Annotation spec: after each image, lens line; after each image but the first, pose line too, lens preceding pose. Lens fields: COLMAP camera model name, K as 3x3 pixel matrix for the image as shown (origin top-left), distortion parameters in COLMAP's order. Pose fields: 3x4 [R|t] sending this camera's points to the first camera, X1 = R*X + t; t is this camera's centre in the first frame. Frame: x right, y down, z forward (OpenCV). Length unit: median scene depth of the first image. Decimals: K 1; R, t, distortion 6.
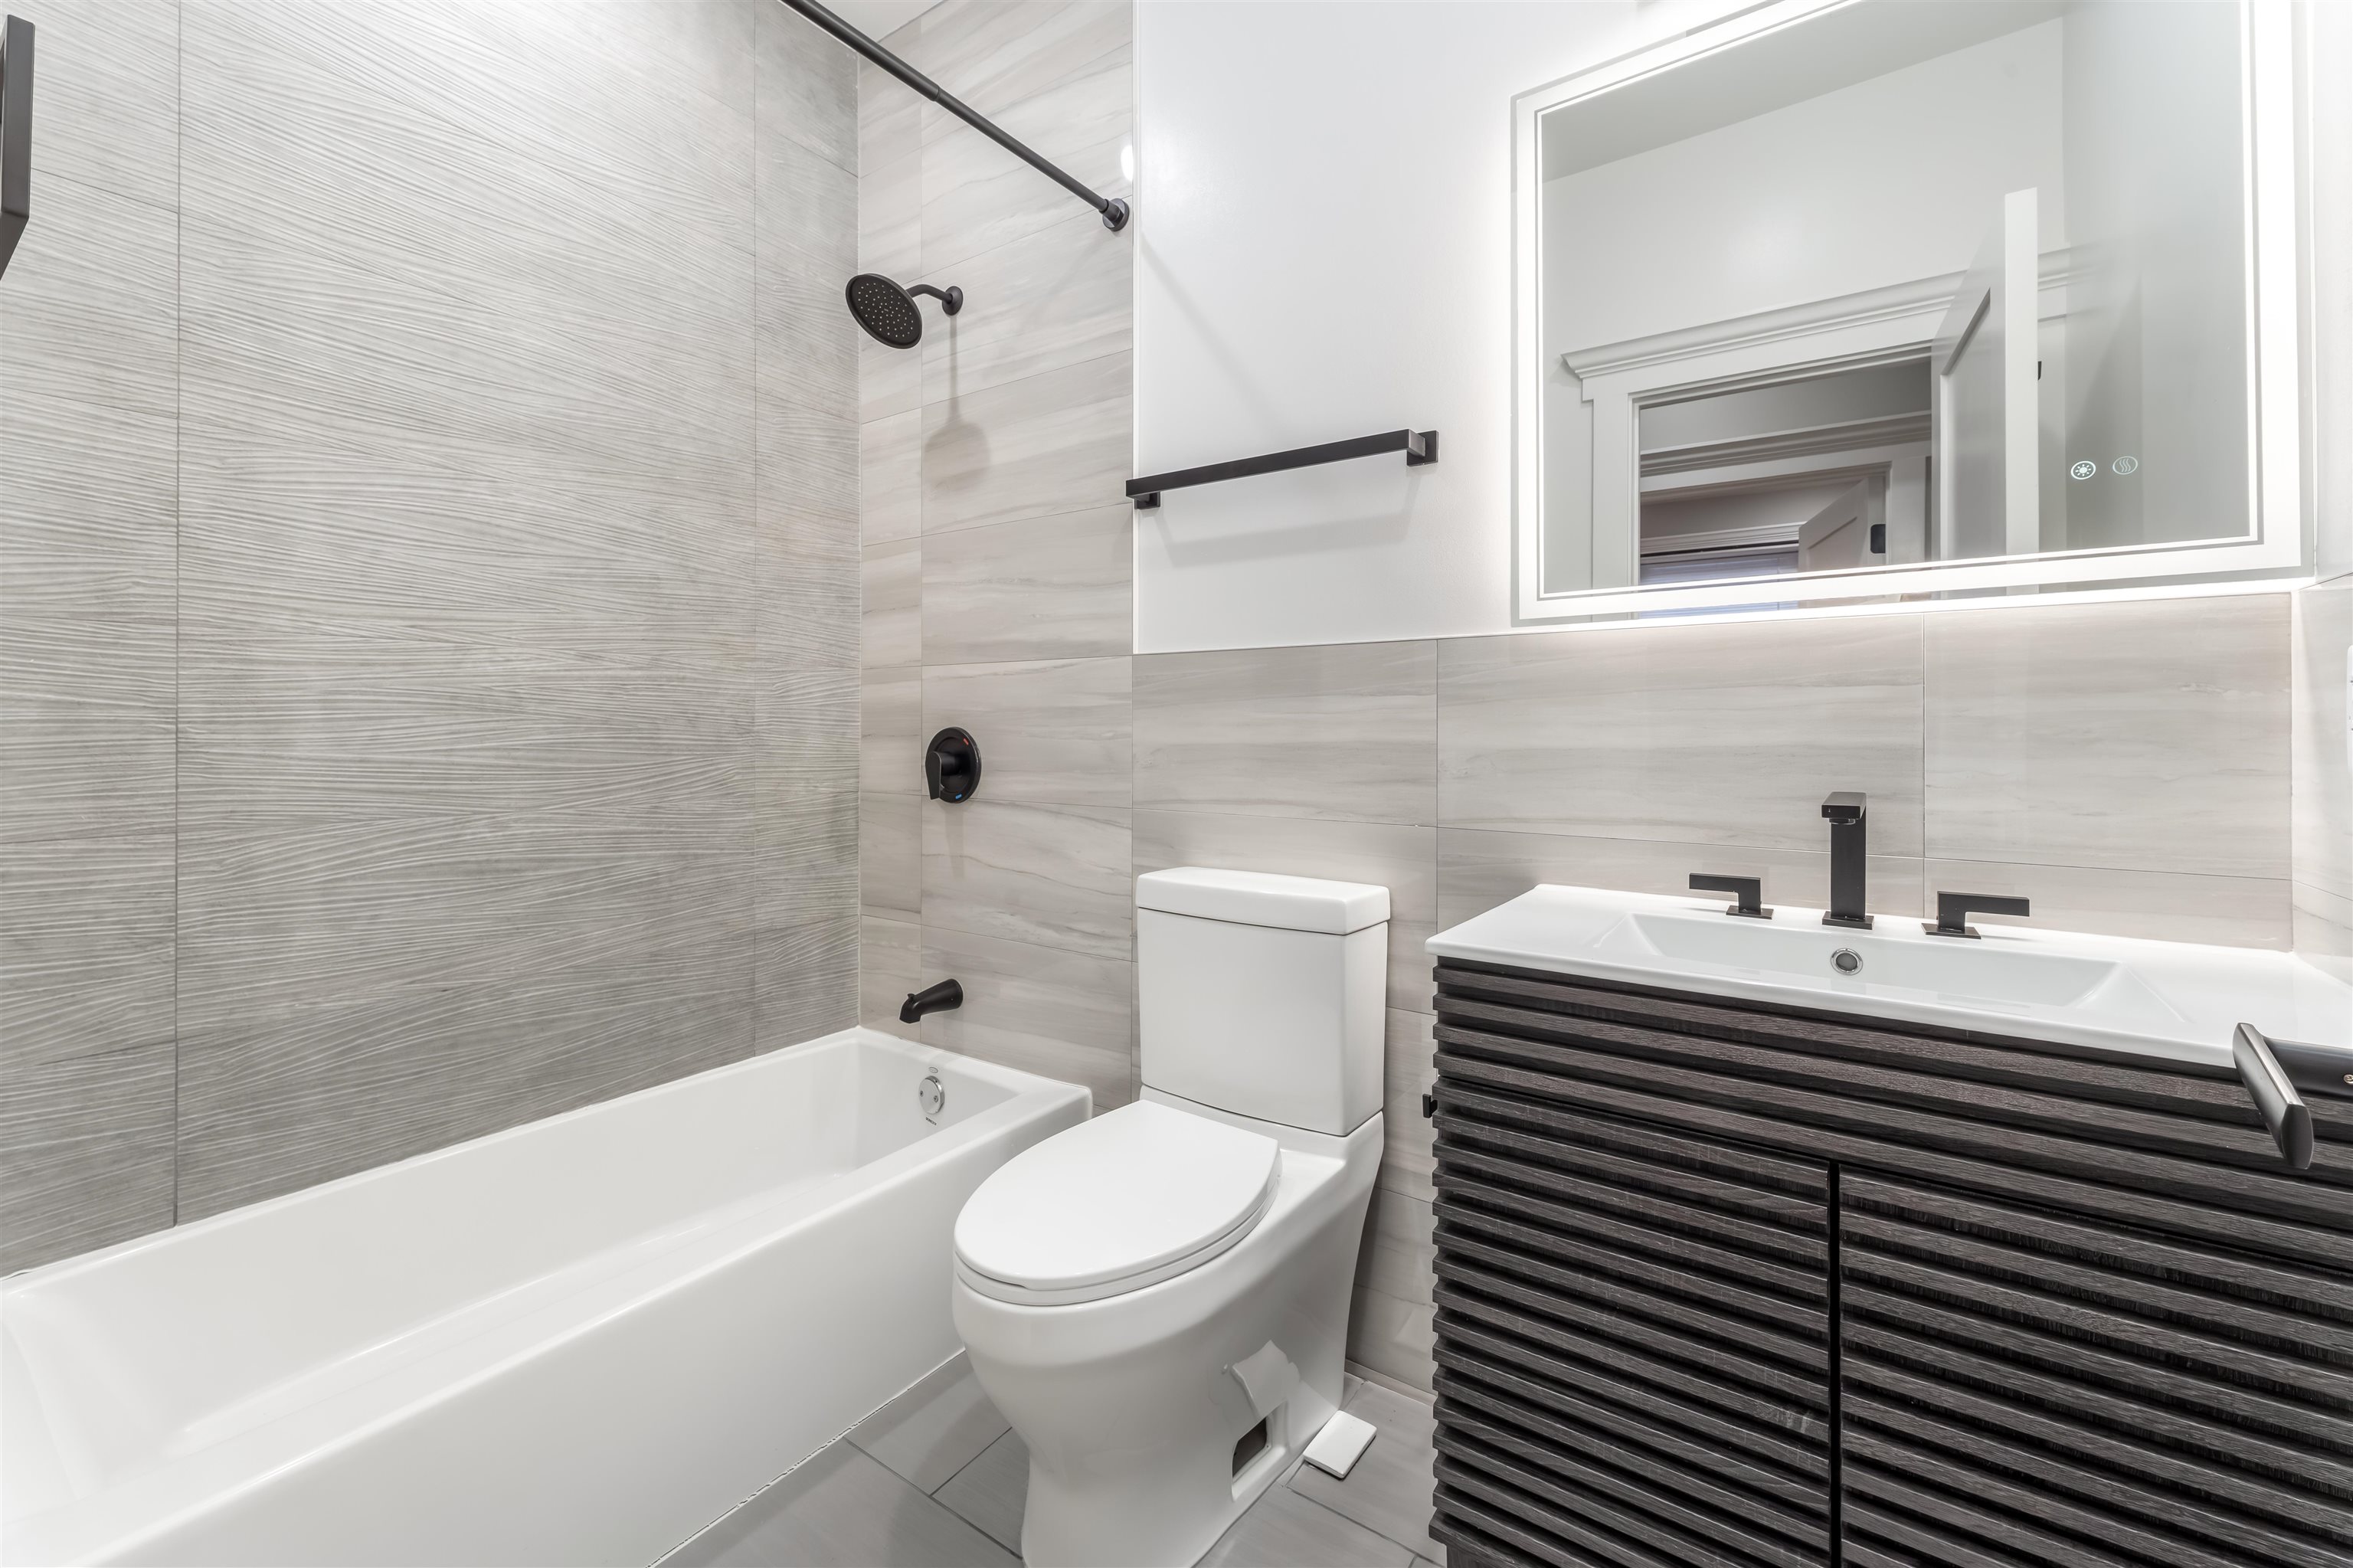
lens RADIAL K [[949.7, 0, 1169.8], [0, 949.7, 778.0], [0, 0, 1]] dist [0.000168, -0.000238]
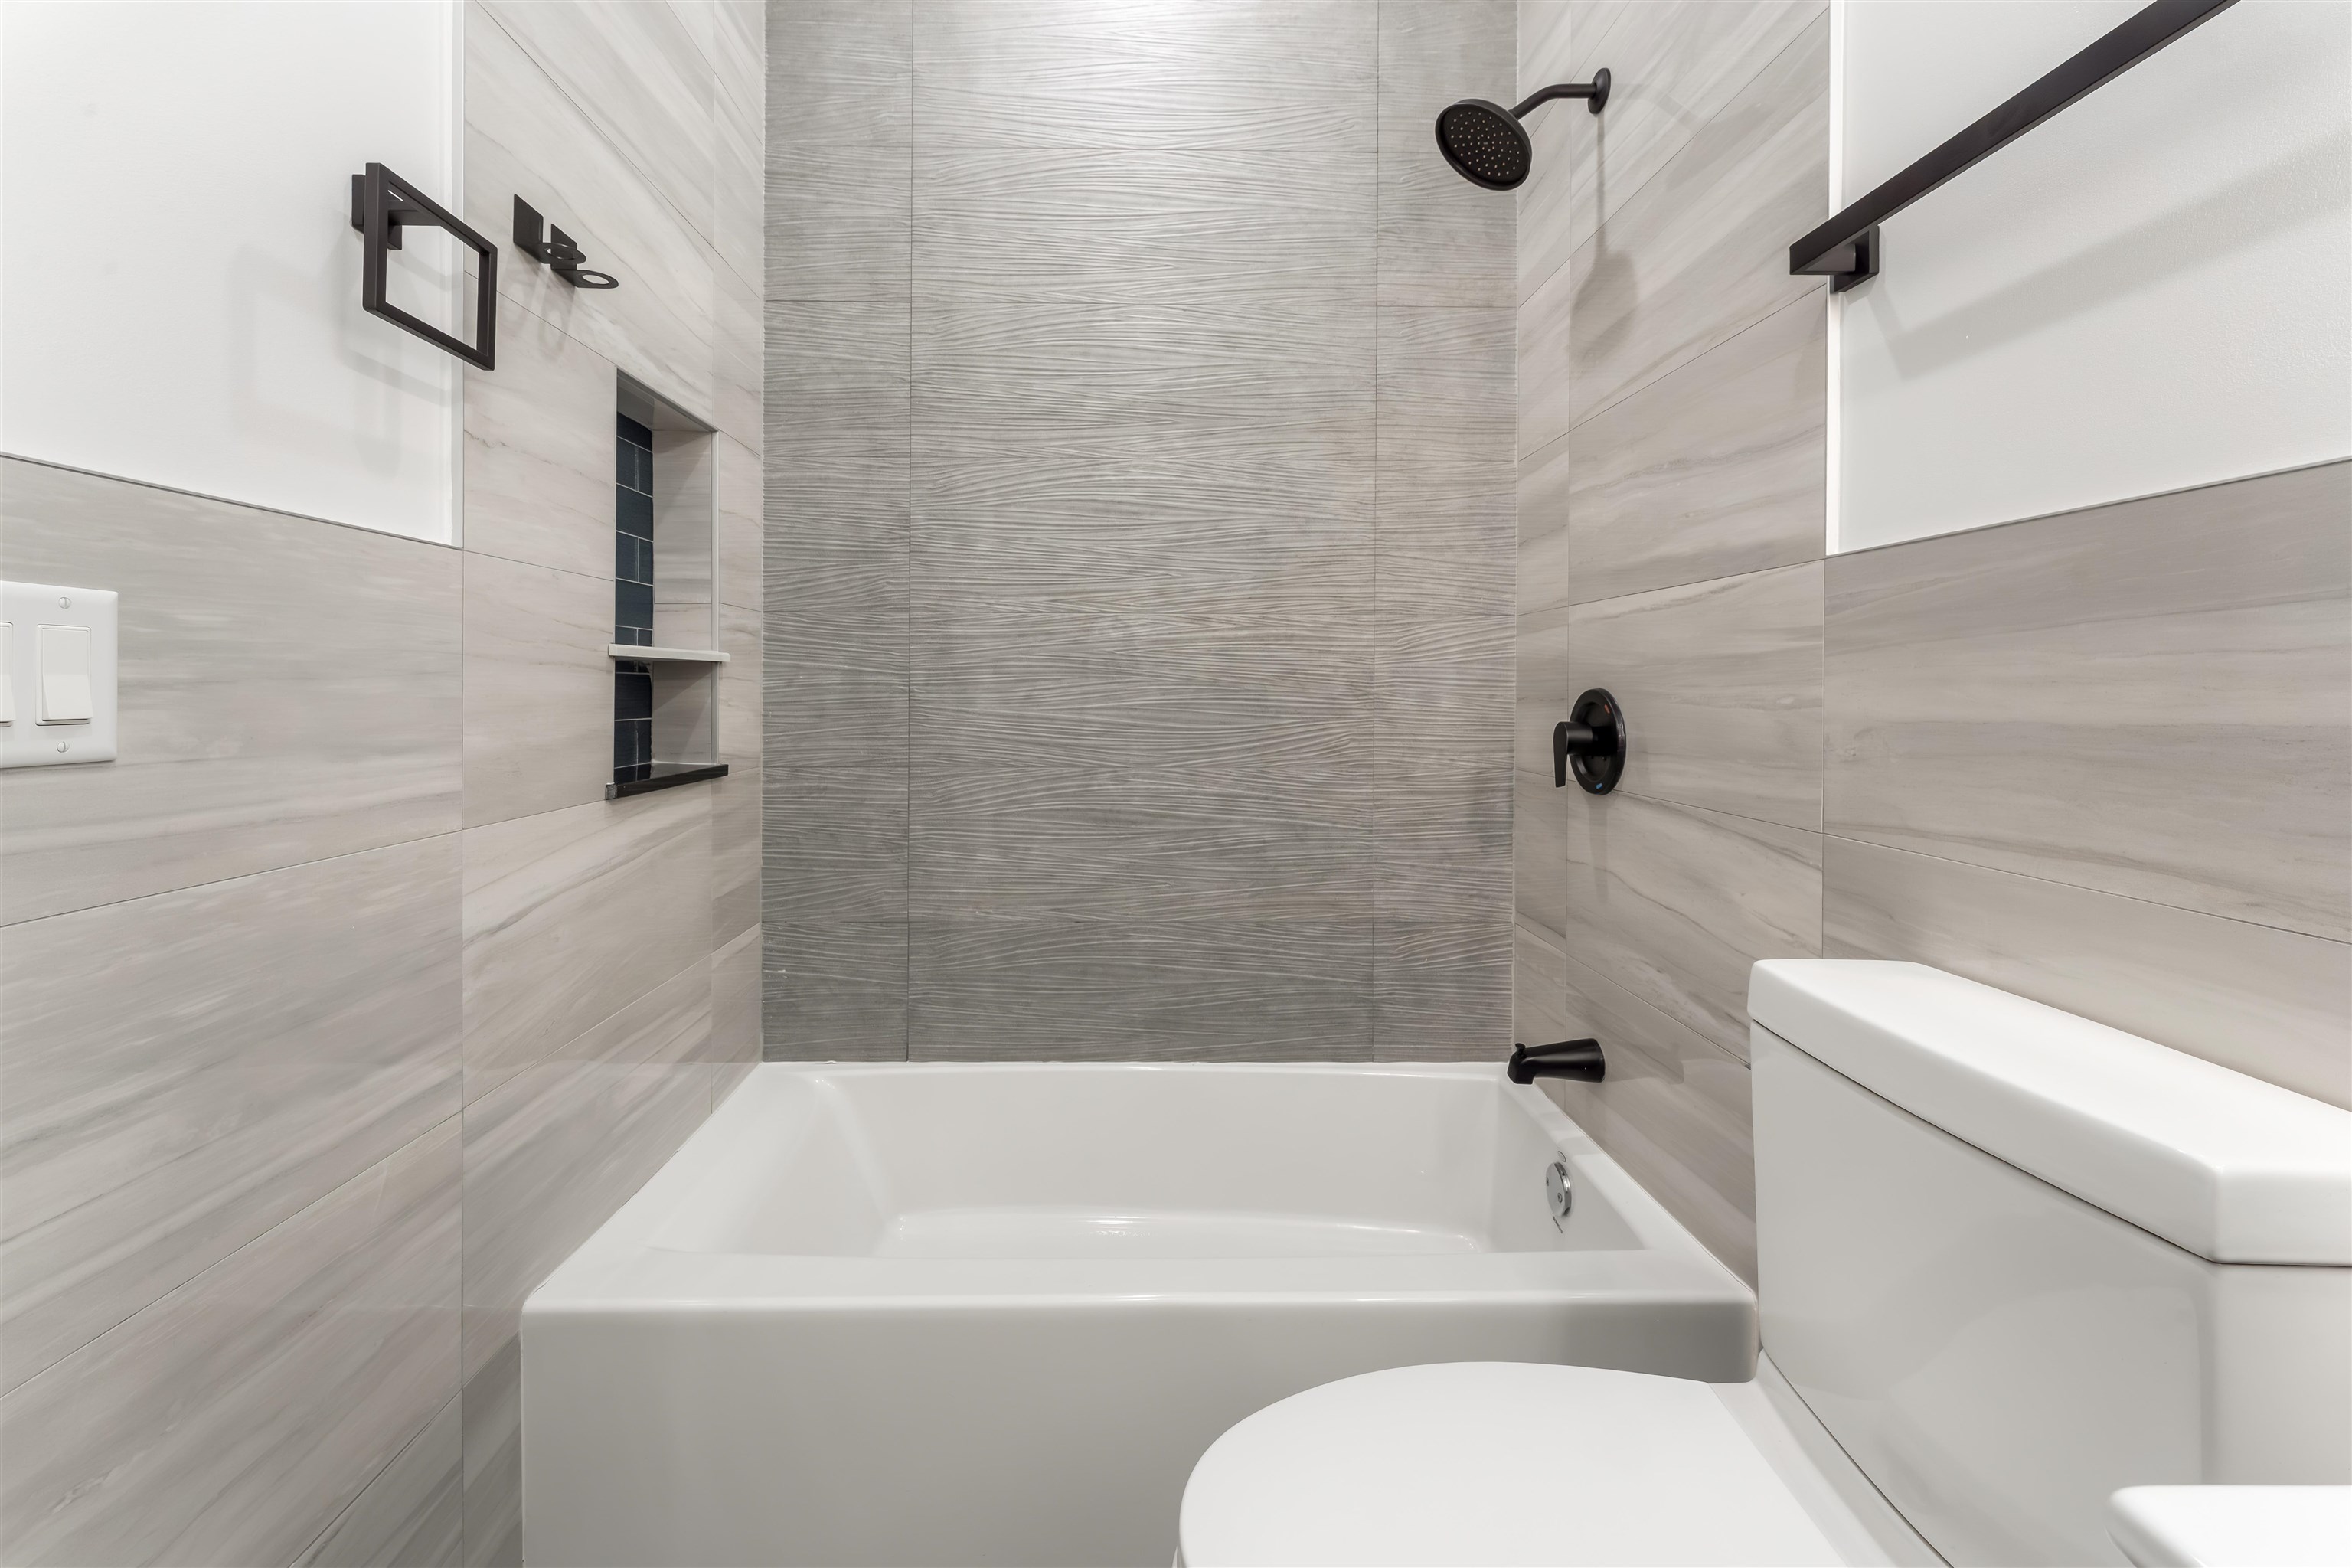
lens RADIAL K [[957.1, 0, 1177.0], [0, 957.1, 717.5], [0, 0, 1]] dist [0.002411, -0.000165]
pose [[0.593882, 0.023889, -0.804197, 0.188955], [-0.043380, 0.999056, -0.002359, -0.018575], [0.803382, 0.036287, 0.594358, 0.365476]]
